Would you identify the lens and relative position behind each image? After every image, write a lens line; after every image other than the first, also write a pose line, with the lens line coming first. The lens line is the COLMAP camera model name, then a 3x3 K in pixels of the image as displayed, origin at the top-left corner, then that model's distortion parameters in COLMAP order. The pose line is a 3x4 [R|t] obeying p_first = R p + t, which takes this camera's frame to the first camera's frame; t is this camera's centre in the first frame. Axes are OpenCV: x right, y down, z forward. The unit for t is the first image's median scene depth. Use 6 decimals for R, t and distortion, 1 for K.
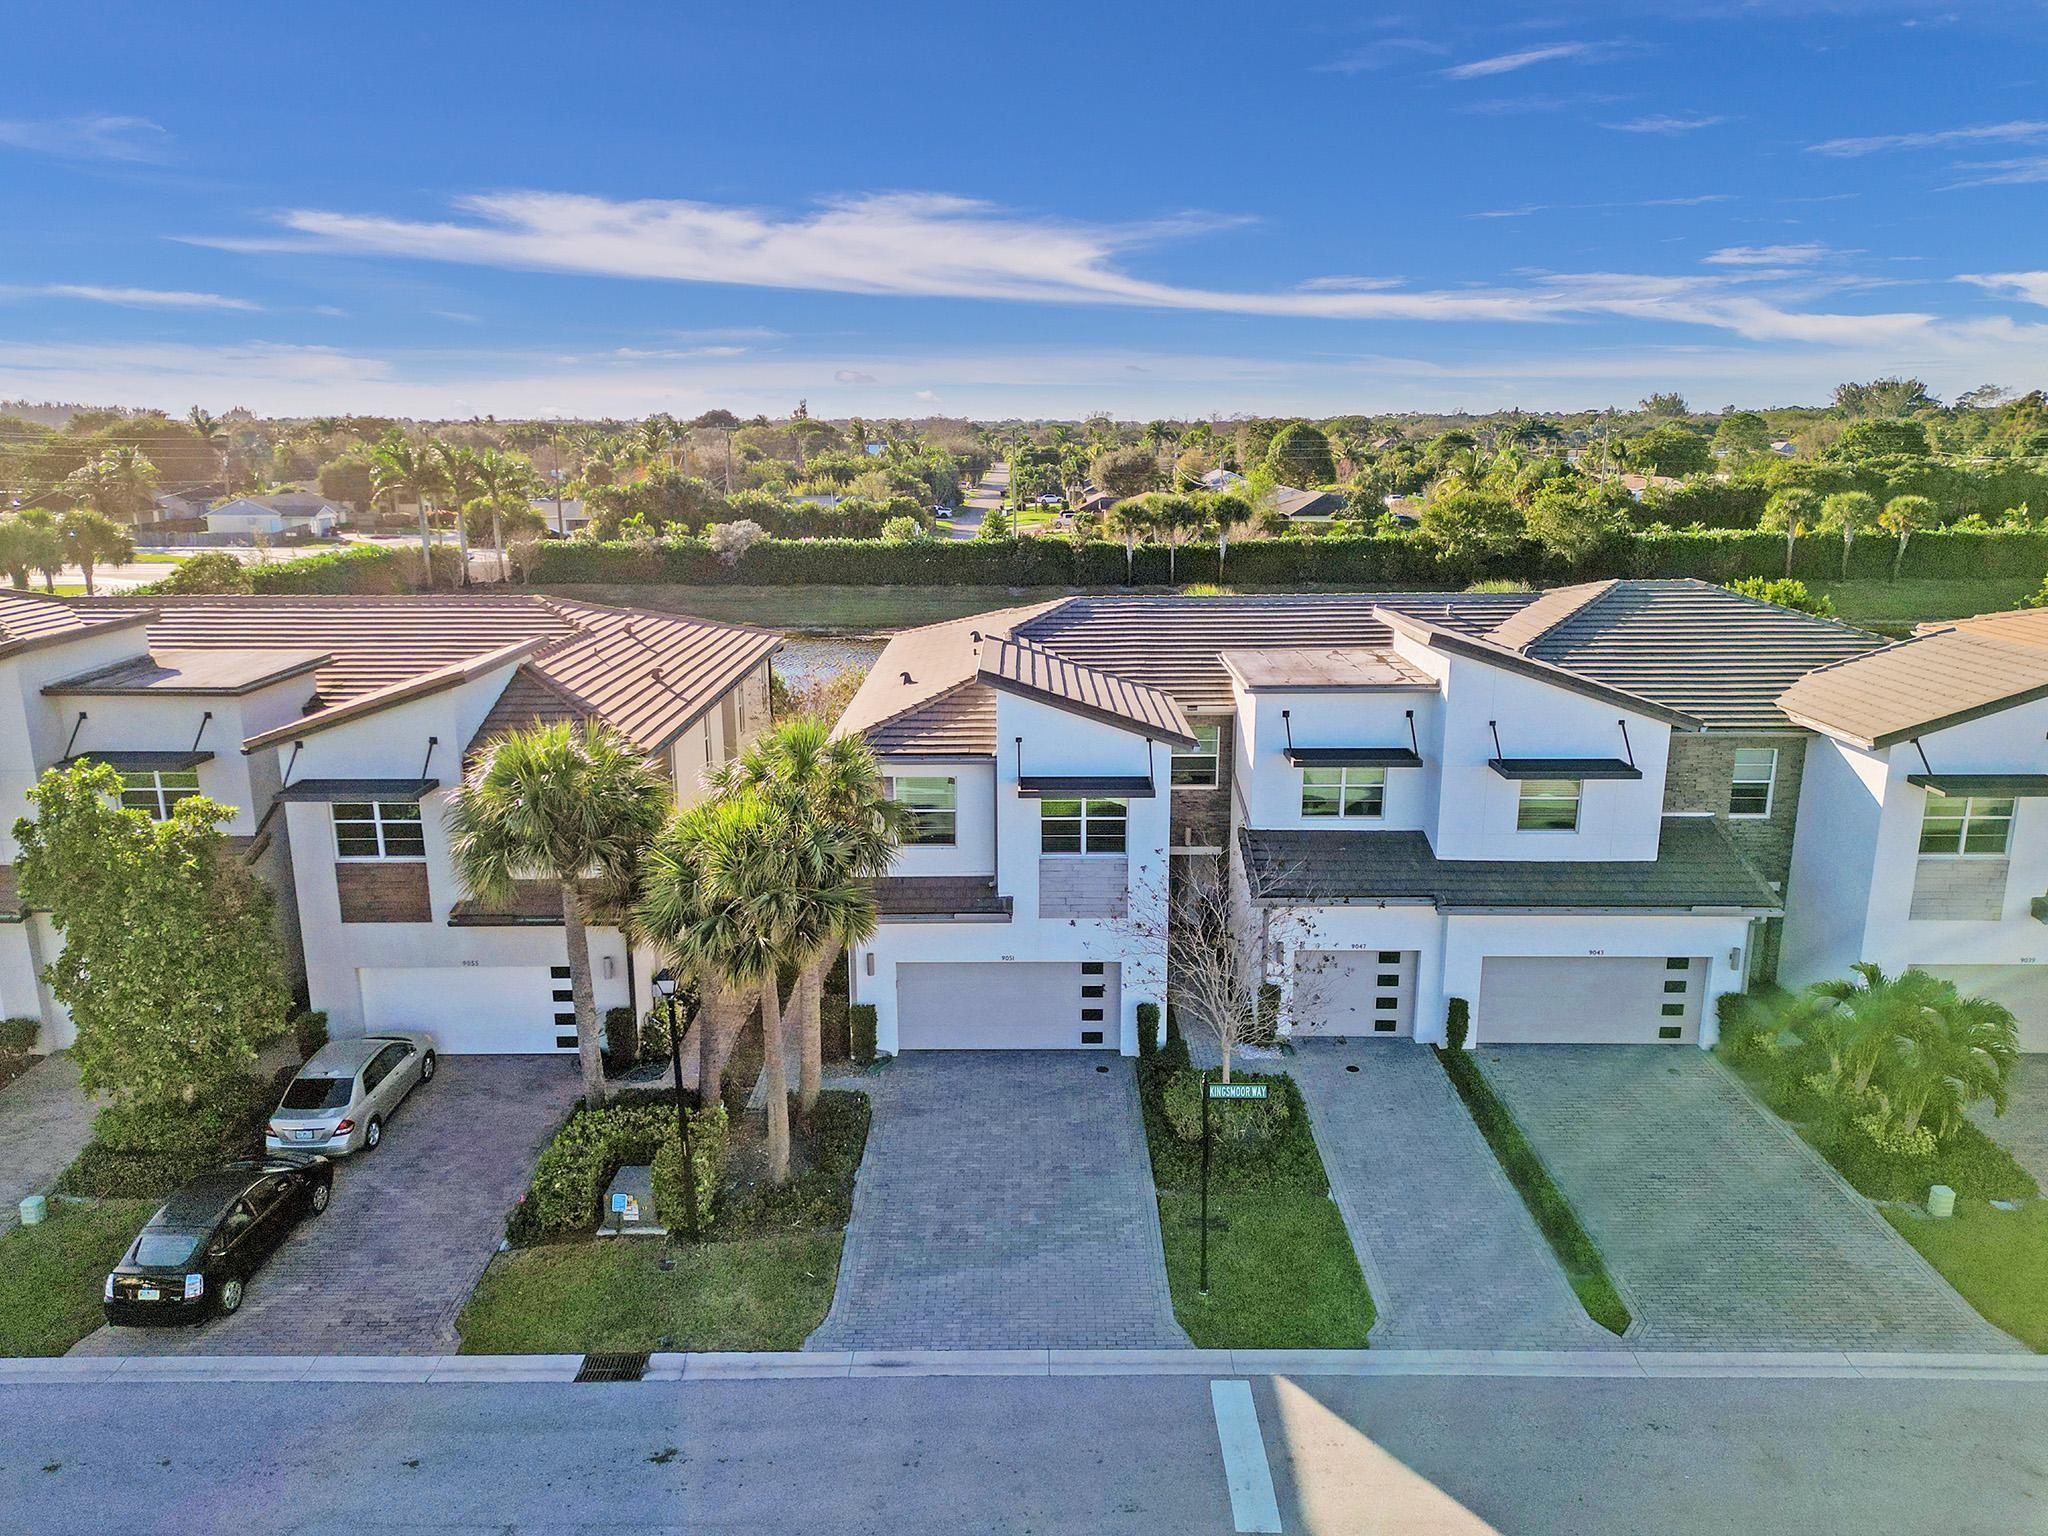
lens RADIAL K [[1422.2, 0, 1021.0], [0, 1422.2, 778.5], [0, 0, 1]] dist [0.086898, -0.086545]
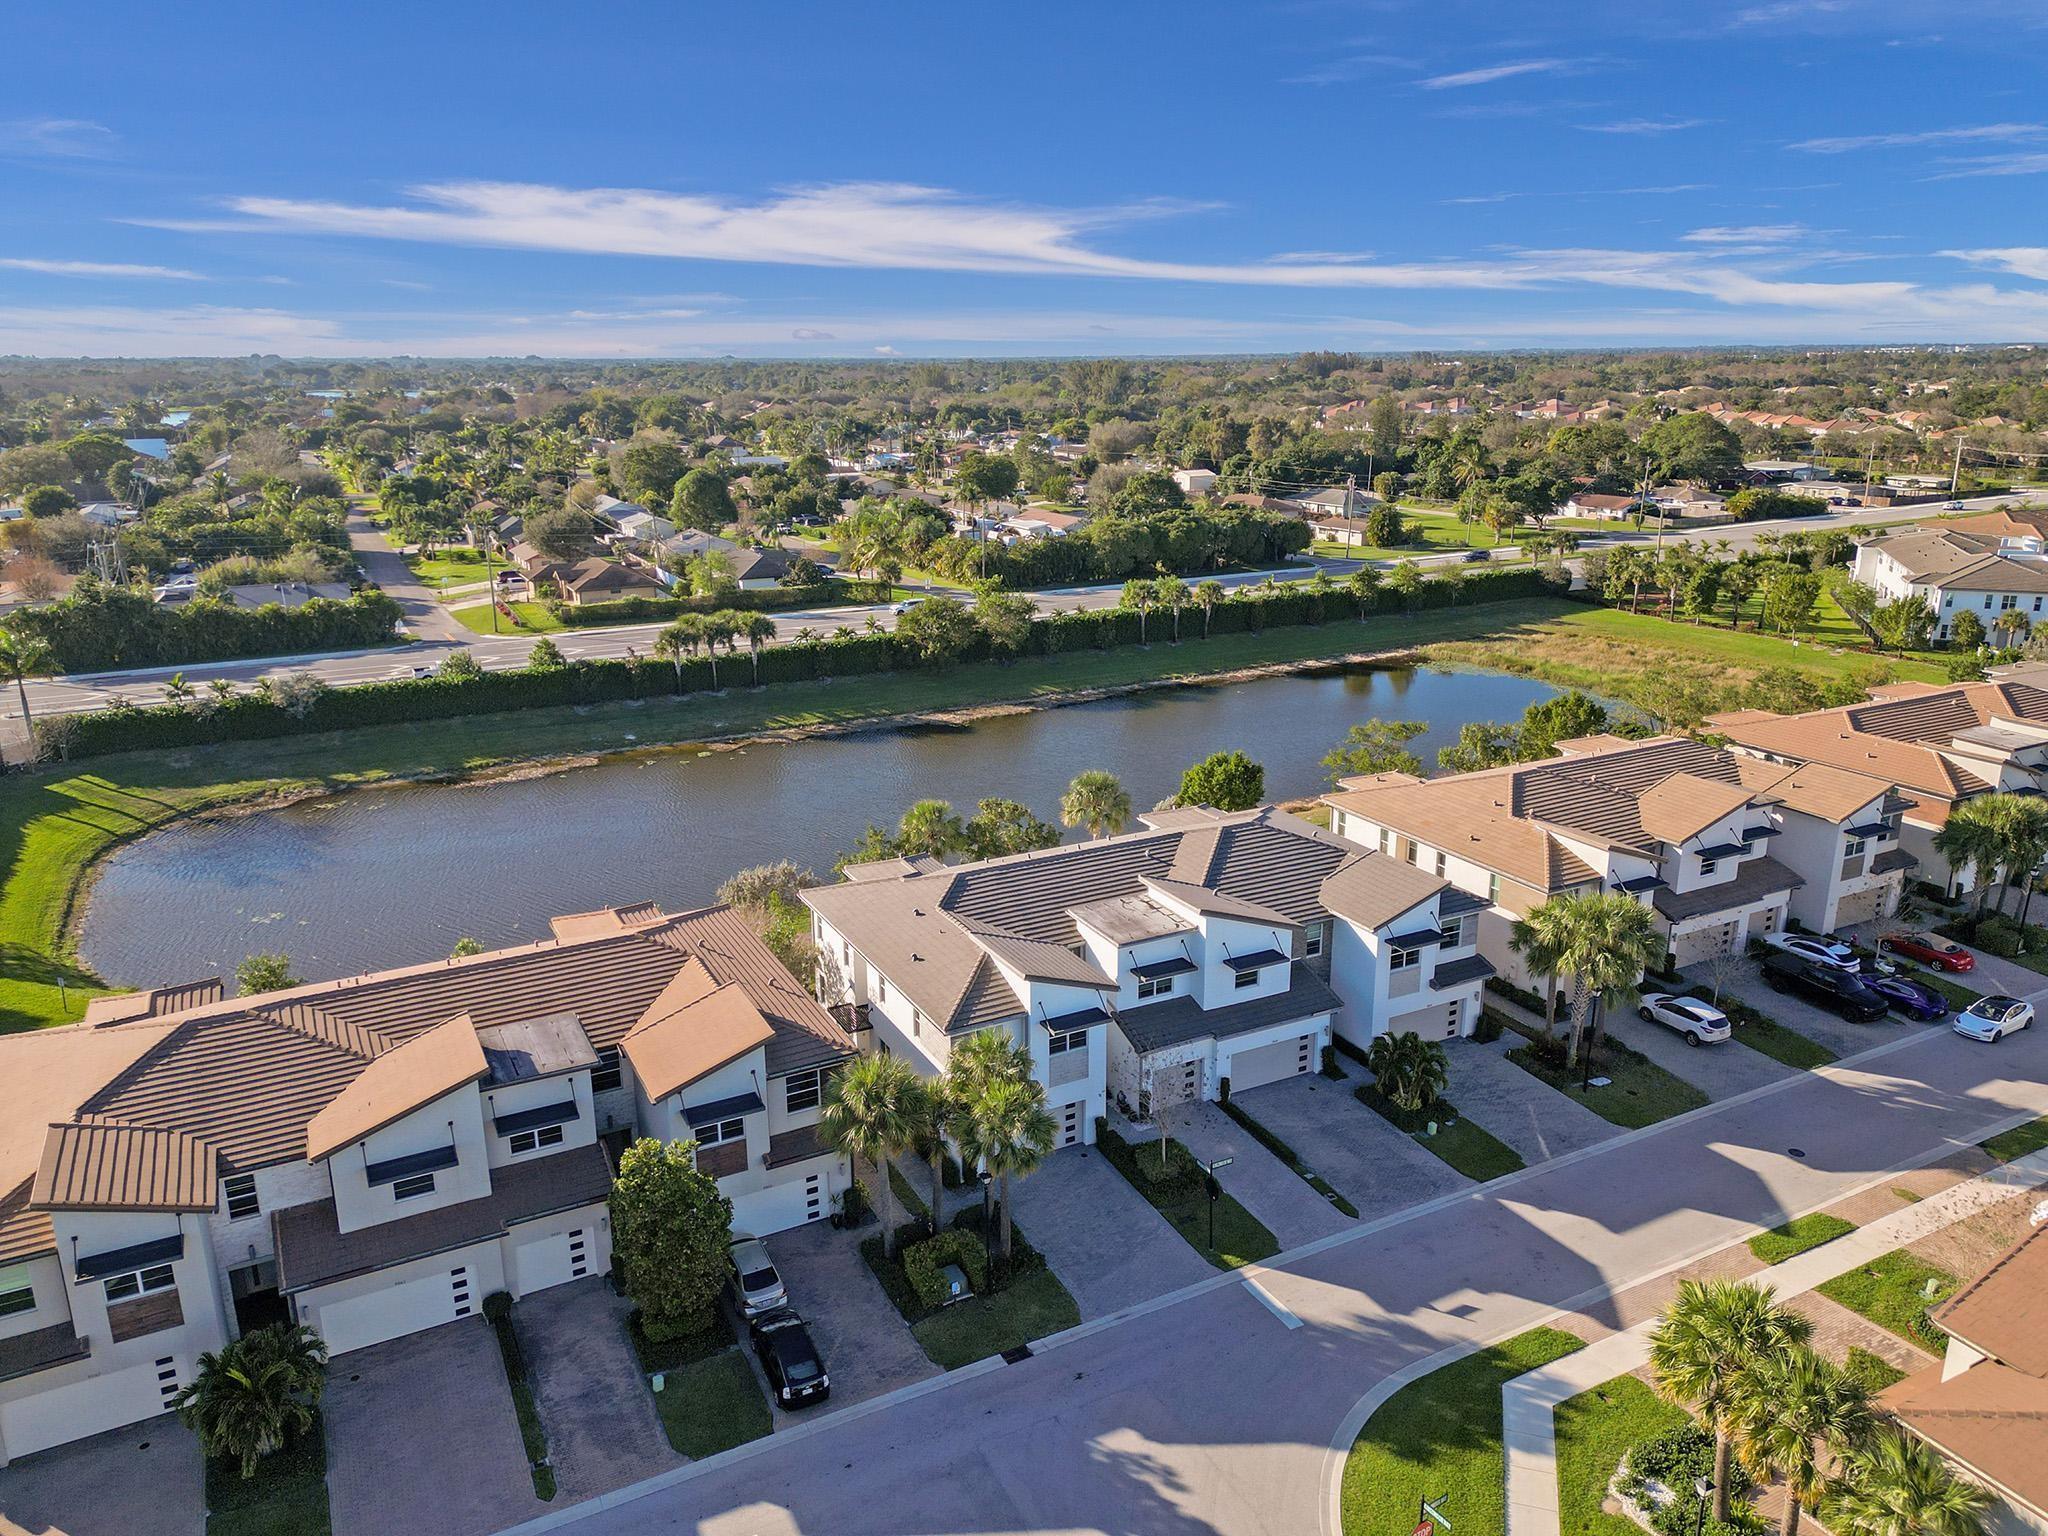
lens RADIAL K [[1422.2, 0, 1021.0], [0, 1422.2, 778.5], [0, 0, 1]] dist [0.086898, -0.086545]
pose [[0.884470, -0.135061, 0.446623, -0.841426], [0.115817, 0.990783, 0.070260, -0.465685], [-0.451996, -0.010416, 0.891959, -0.725093]]
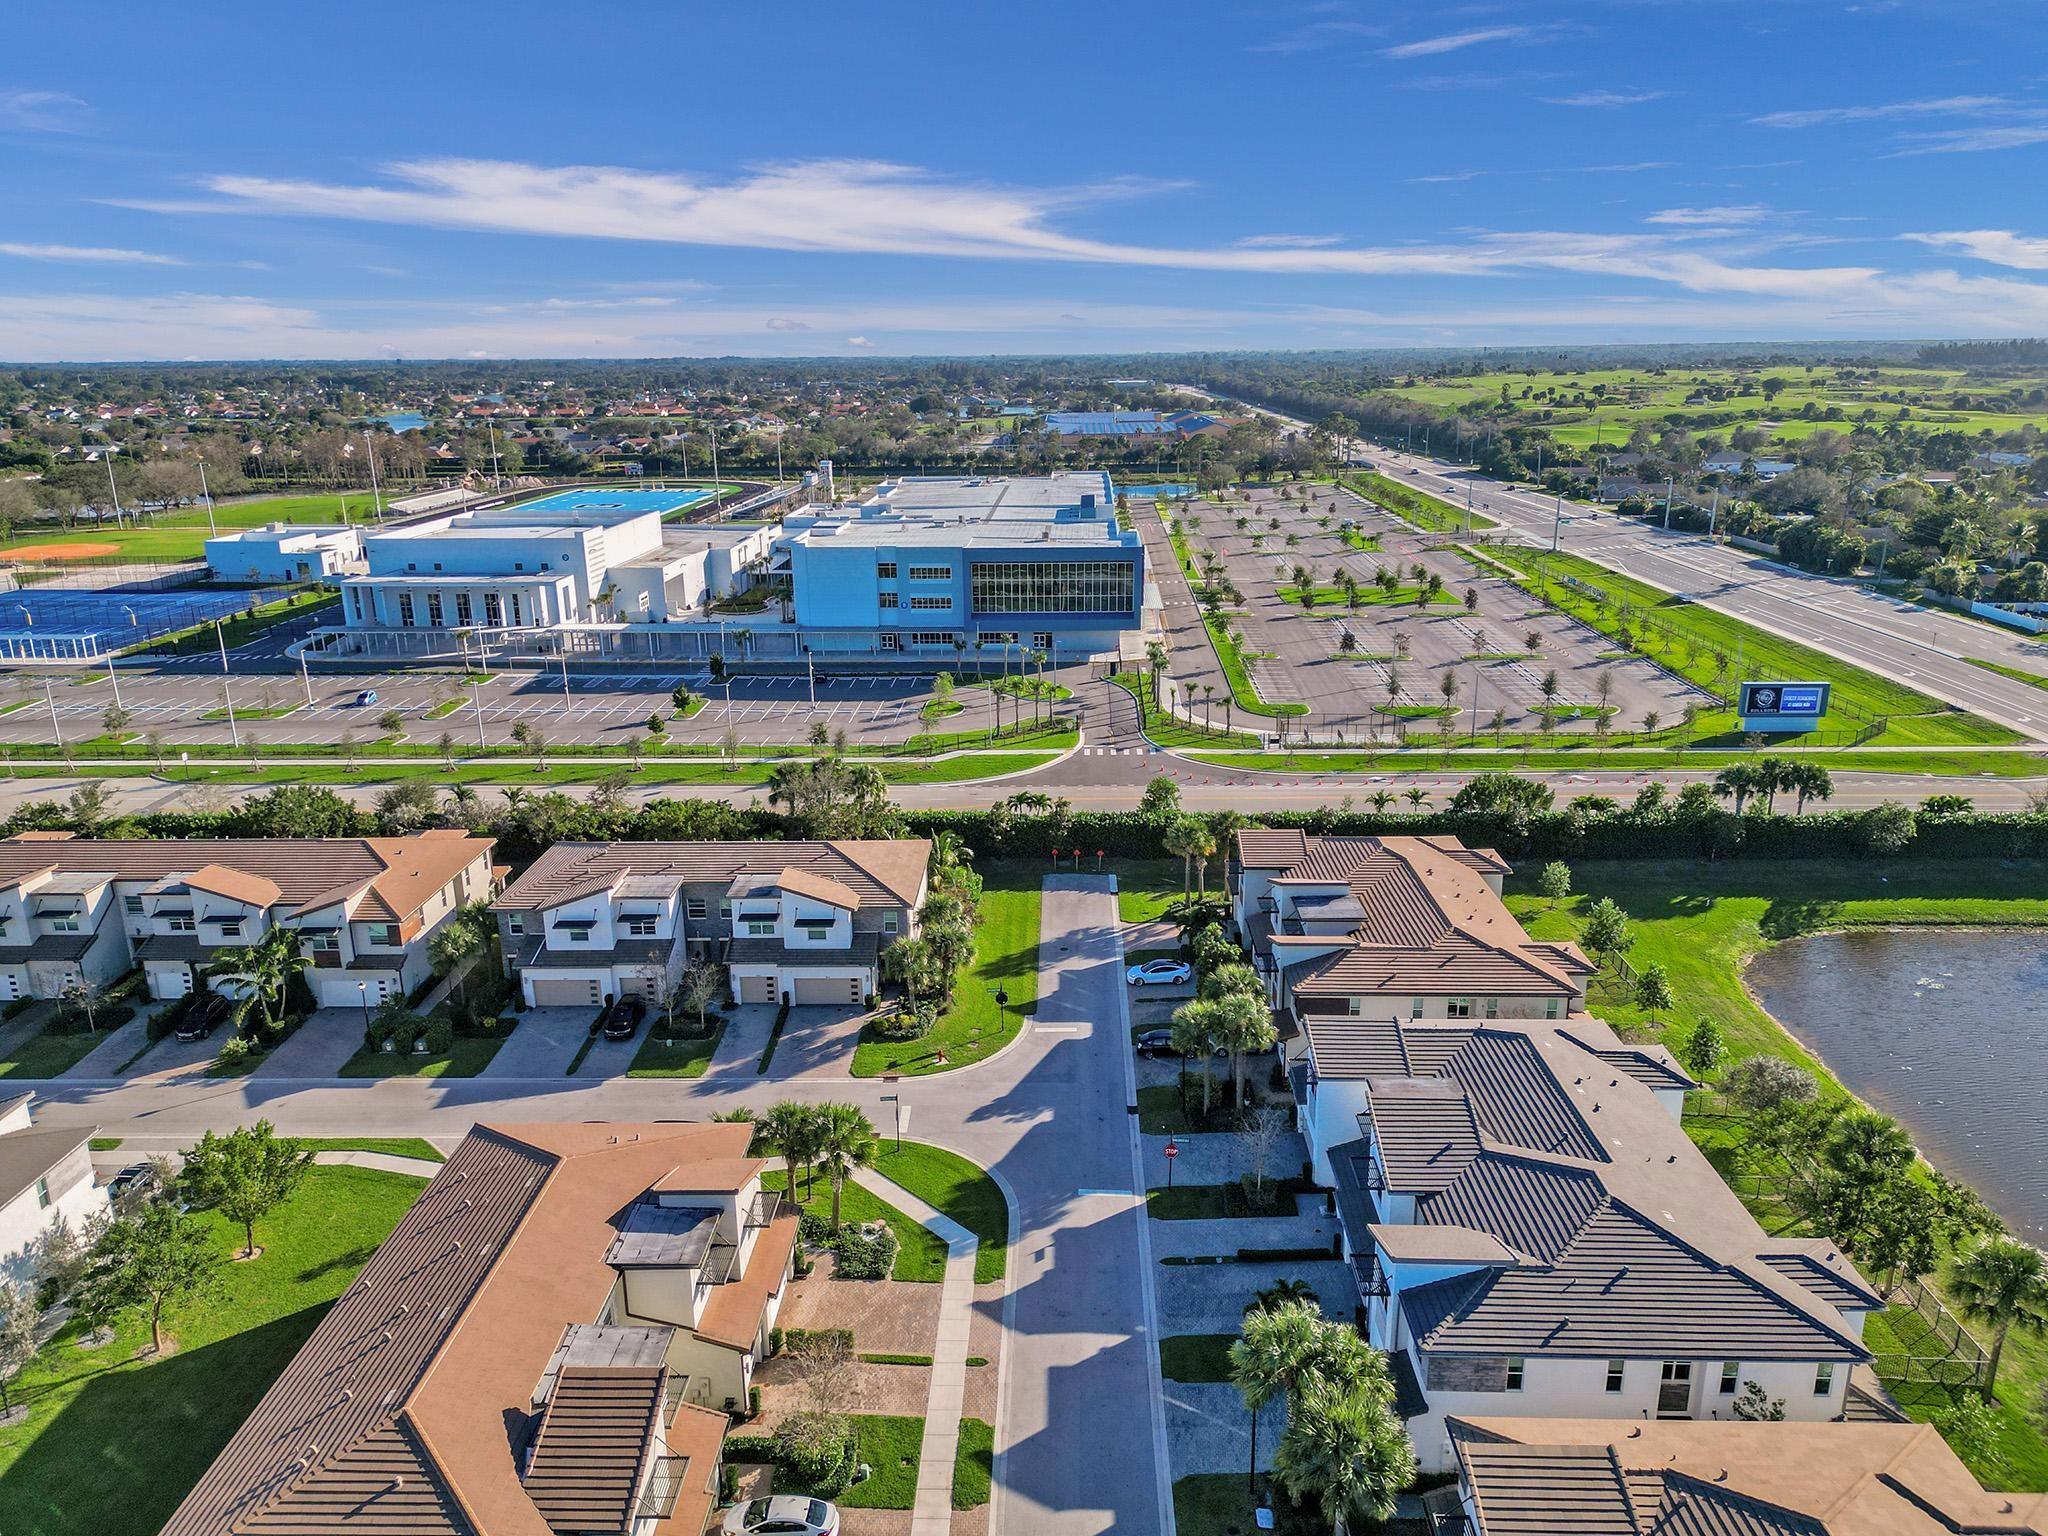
lens RADIAL K [[1422.2, 0, 1021.0], [0, 1422.2, 778.5], [0, 0, 1]] dist [0.086898, -0.086545]
pose [[-0.028256, 0.290583, -0.956433, 2.425266], [-0.229051, 0.929474, 0.289159, -1.140947], [0.973004, 0.227243, 0.040295, 0.227167]]
